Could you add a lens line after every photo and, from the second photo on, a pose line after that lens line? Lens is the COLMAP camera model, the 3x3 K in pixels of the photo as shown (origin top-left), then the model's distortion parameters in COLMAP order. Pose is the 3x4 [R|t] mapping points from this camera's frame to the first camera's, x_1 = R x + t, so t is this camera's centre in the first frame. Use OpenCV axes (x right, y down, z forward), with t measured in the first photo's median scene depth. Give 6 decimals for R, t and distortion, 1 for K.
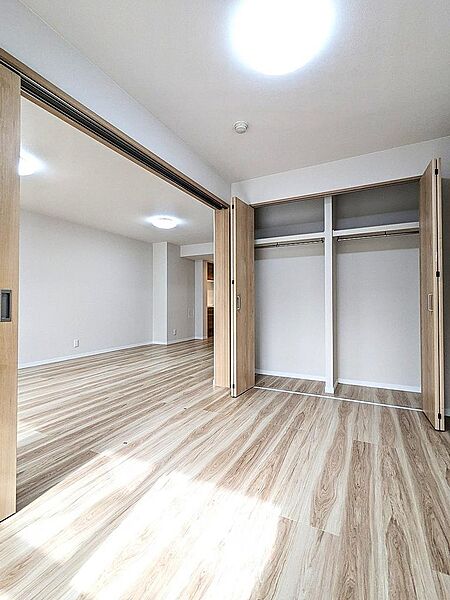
lens RADIAL K [[285.5, 0, 224.7], [0, 285.5, 302.5], [0, 0, 1]] dist [-0.002177, 0.000761]
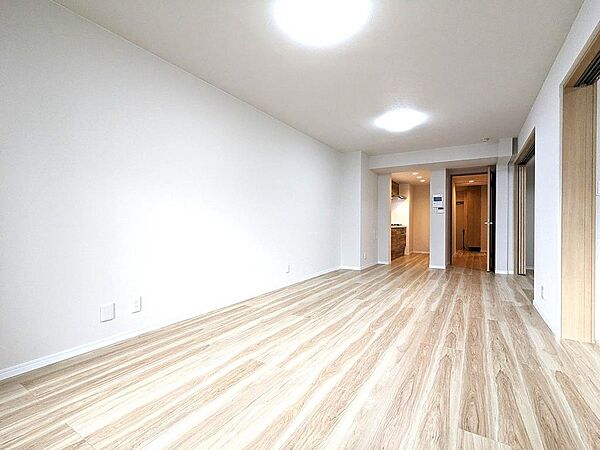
lens RADIAL K [[285.5, 0, 302.1], [0, 285.5, 220.2], [0, 0, 1]] dist [-0.002177, 0.000761]
pose [[0.997207, 0.008986, -0.074142, -0.678592], [-0.009751, 0.999903, -0.009965, 0.012887], [0.074045, 0.010660, 0.997198, 0.263964]]
